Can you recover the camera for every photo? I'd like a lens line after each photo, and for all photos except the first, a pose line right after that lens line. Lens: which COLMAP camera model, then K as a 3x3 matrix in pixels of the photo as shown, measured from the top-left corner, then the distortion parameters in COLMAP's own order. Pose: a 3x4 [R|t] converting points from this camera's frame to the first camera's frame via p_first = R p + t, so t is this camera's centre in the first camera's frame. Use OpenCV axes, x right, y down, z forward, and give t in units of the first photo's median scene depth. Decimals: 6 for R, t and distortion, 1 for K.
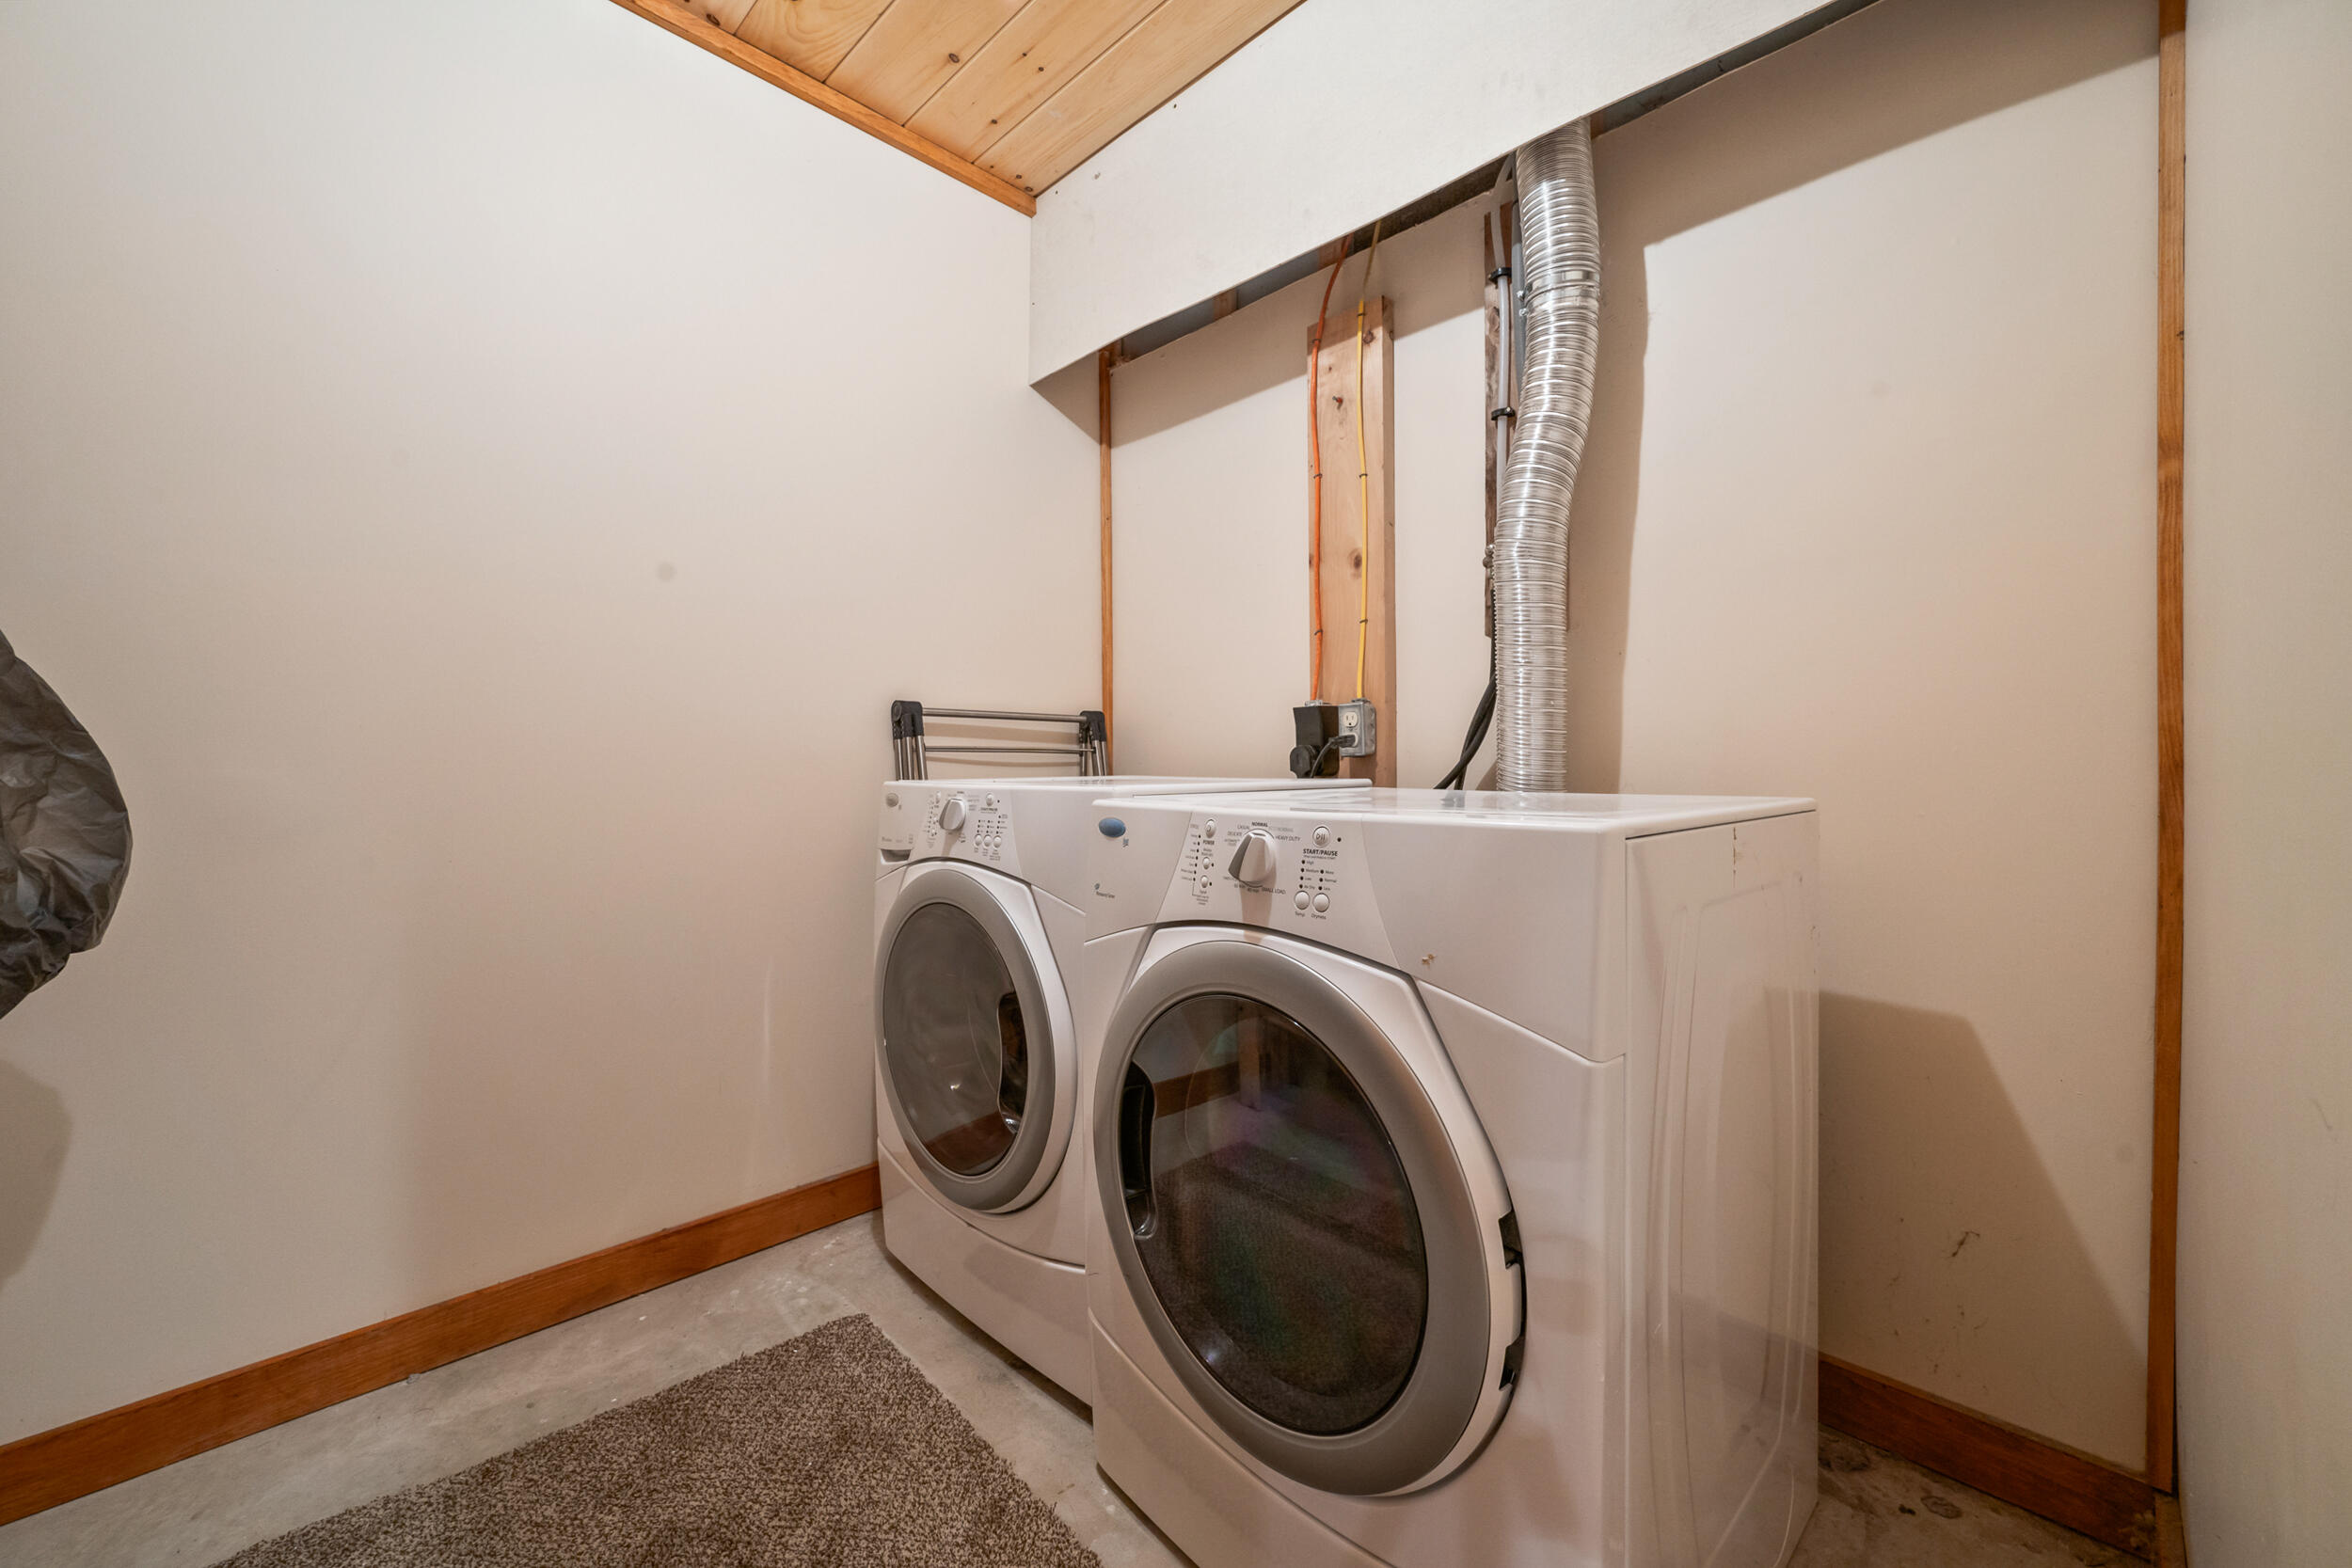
lens RADIAL K [[927.2, 0, 1186.1], [0, 927.2, 771.3], [0, 0, 1]] dist [-0.001021, -0.000307]
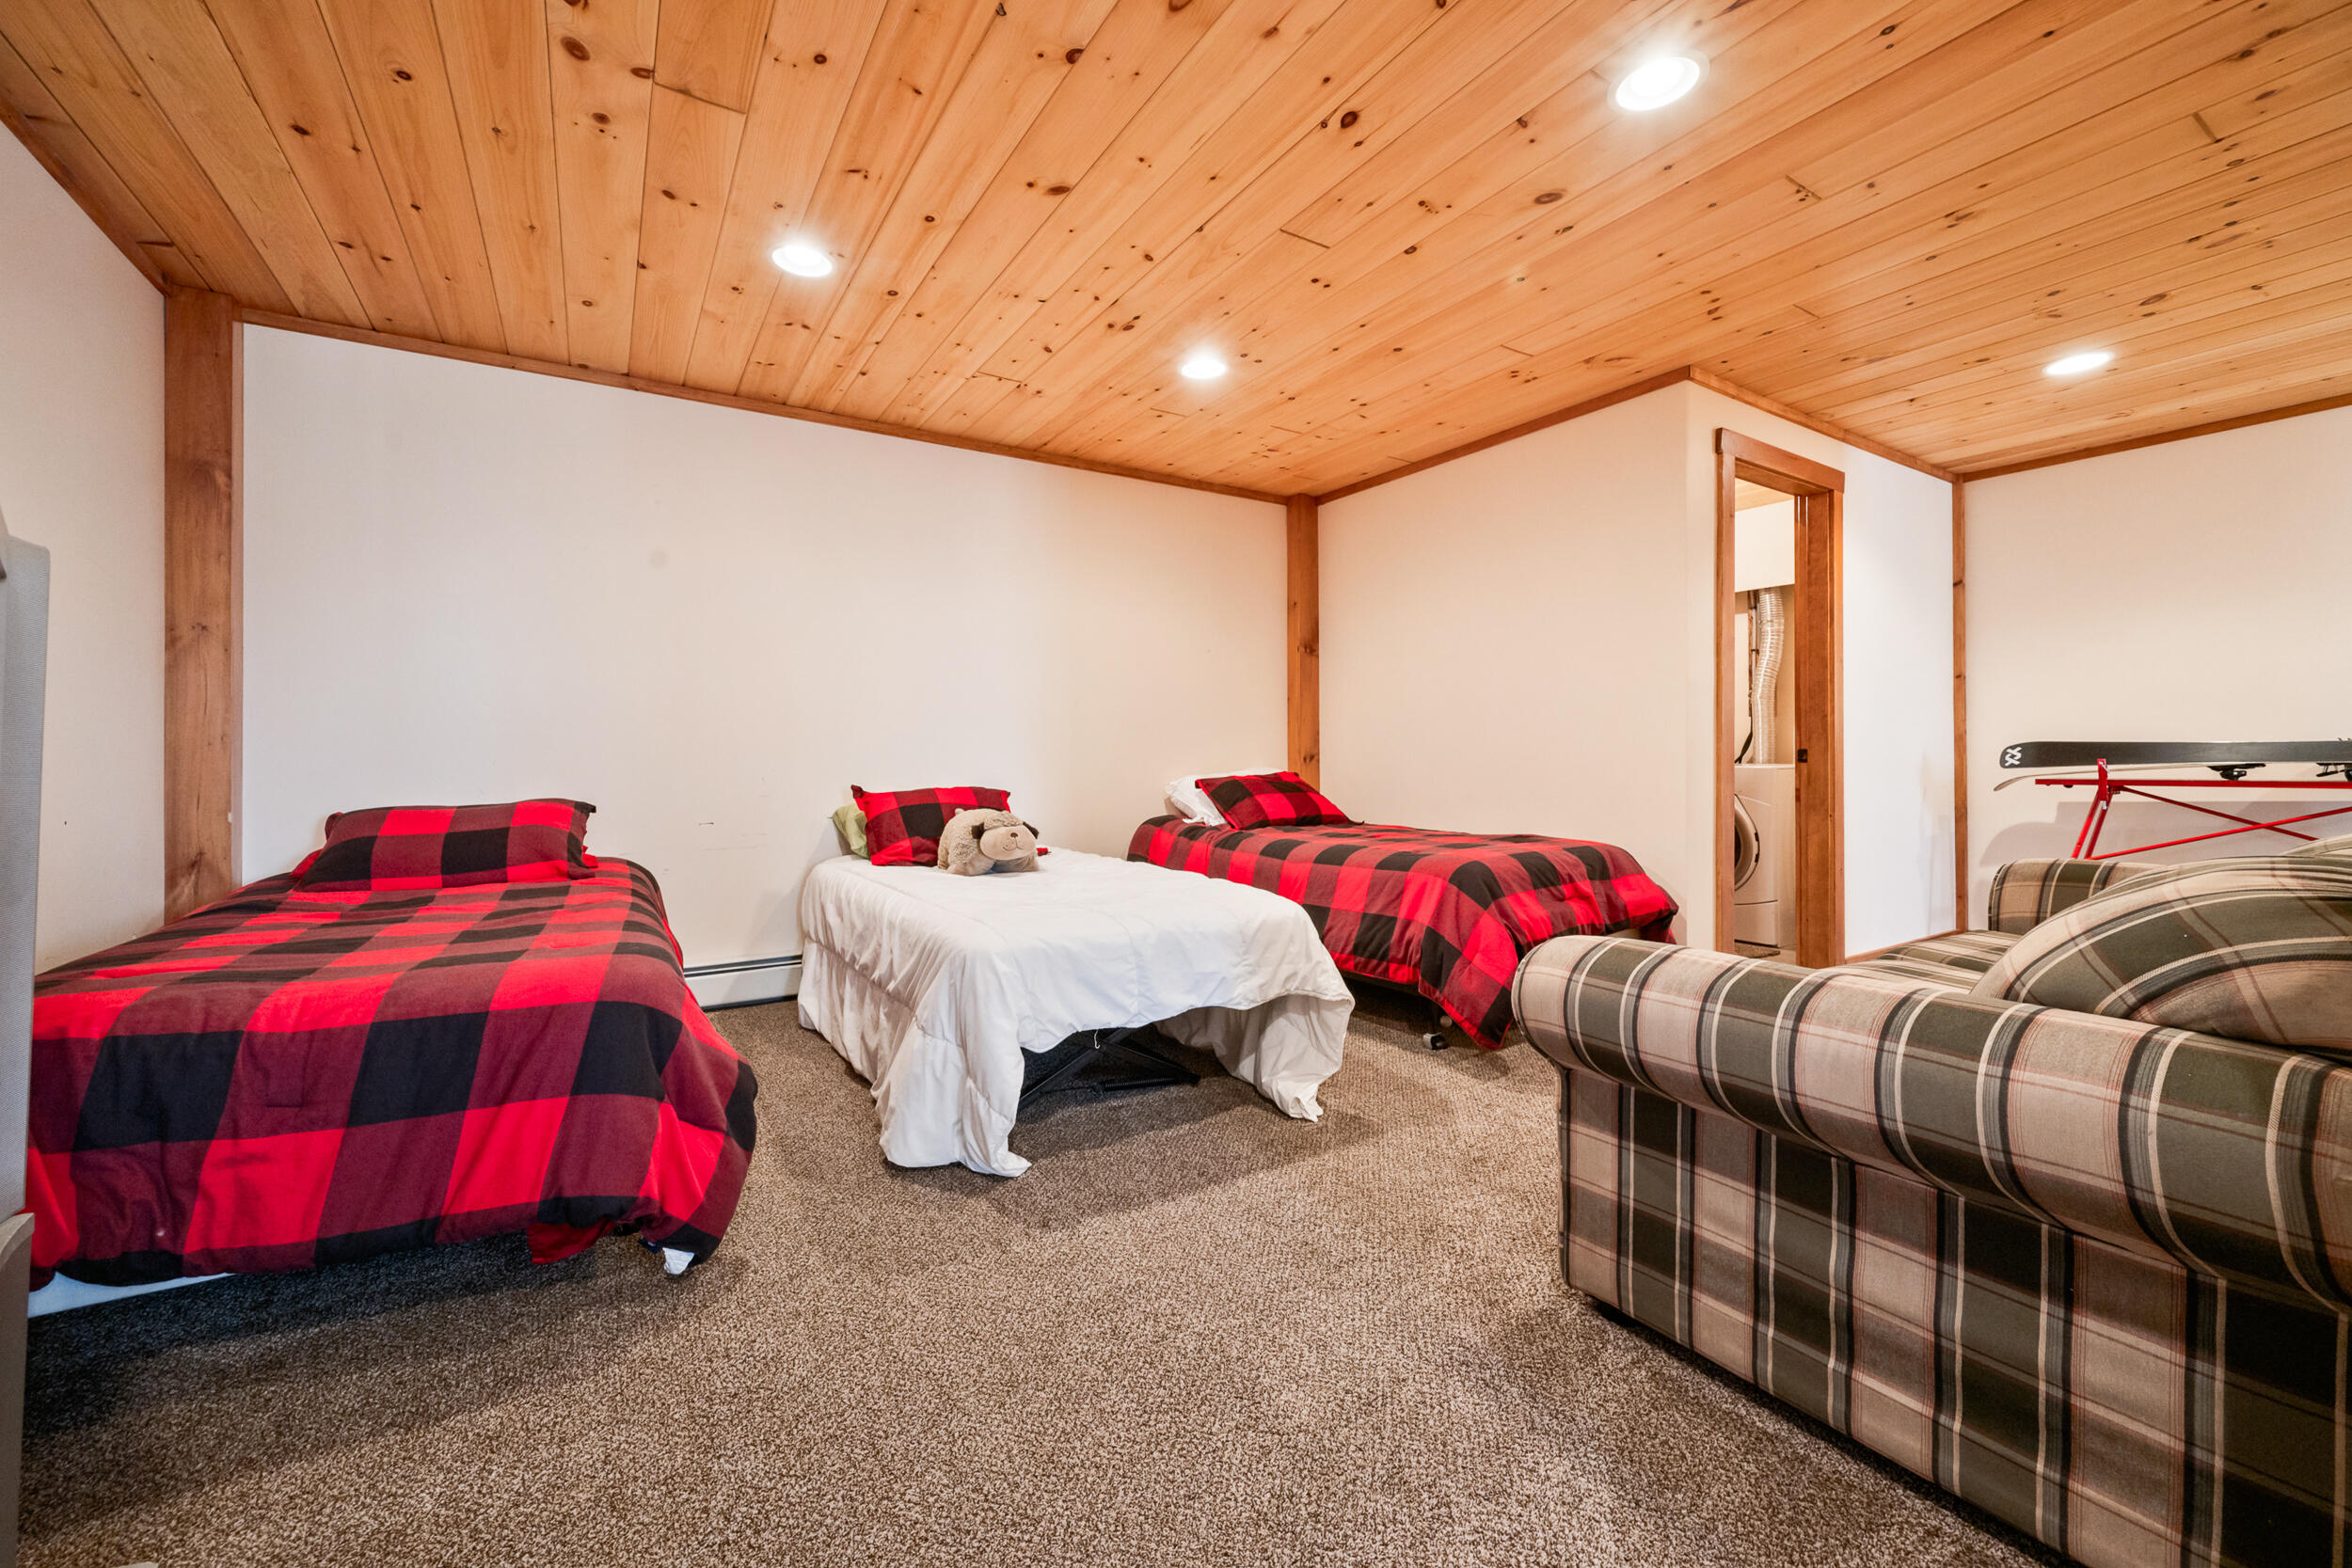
lens RADIAL K [[927.2, 0, 1186.1], [0, 927.2, 771.3], [0, 0, 1]] dist [-0.001021, -0.000307]
pose [[0.974012, 0.000846, -0.226497, -0.965522], [0.001093, 0.999964, 0.008431, 0.020376], [0.226496, -0.008460, 0.973975, -2.926931]]
